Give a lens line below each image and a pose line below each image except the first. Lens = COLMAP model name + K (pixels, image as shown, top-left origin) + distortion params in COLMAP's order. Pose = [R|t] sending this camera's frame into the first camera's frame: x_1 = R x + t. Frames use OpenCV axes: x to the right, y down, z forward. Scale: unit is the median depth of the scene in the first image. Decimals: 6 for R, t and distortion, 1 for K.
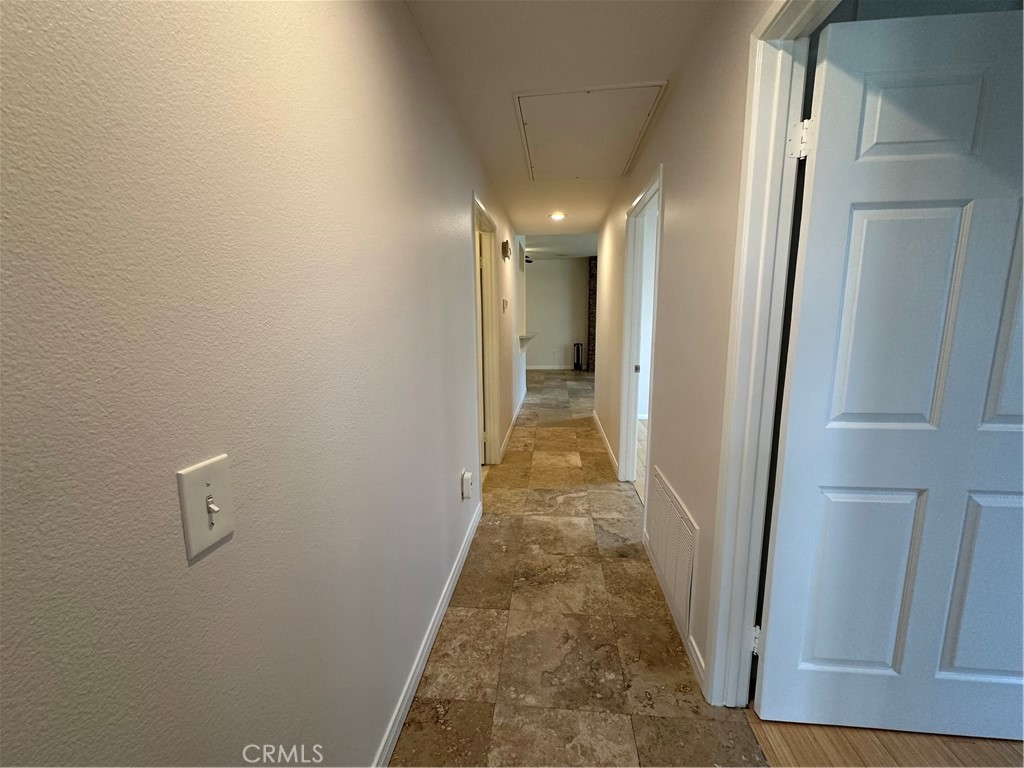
lens RADIAL K [[408.8, 0, 512.0], [0, 408.8, 384.0], [0, 0, 1]] dist [-0.005798, 0.000144]
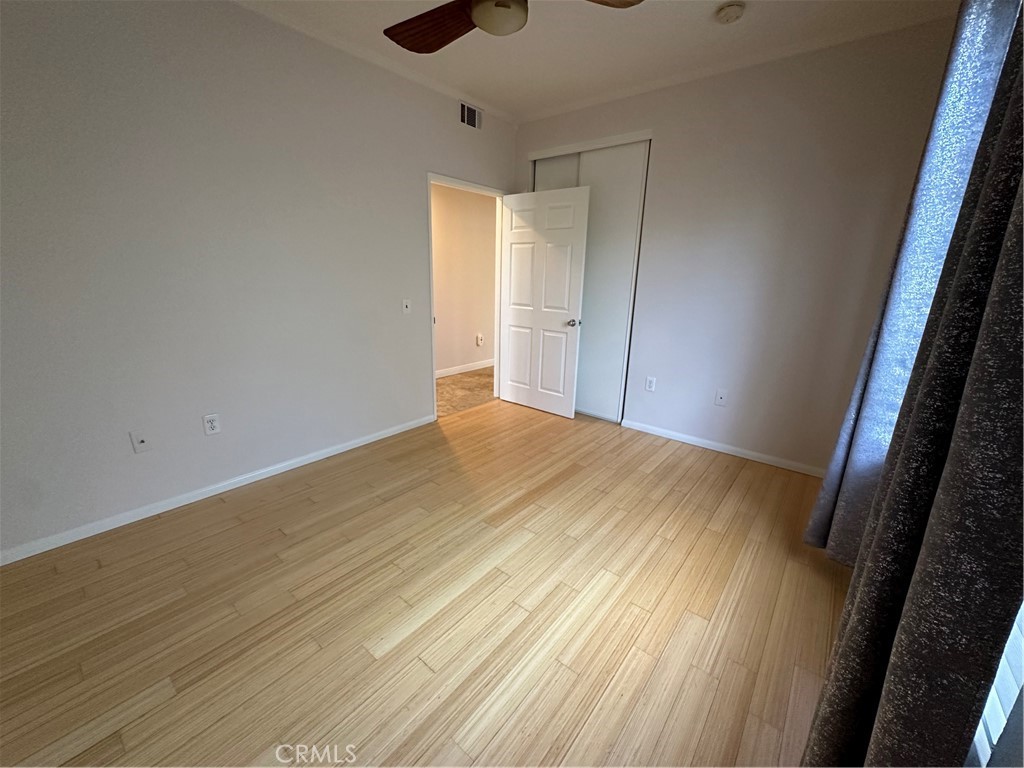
lens RADIAL K [[408.8, 0, 512.0], [0, 408.8, 384.0], [0, 0, 1]] dist [-0.005798, 0.000144]
pose [[0.829297, 0.173307, -0.531254, 2.746168], [-0.118050, 0.983569, 0.136586, 0.272339], [0.546197, -0.050556, 0.836130, -1.936472]]
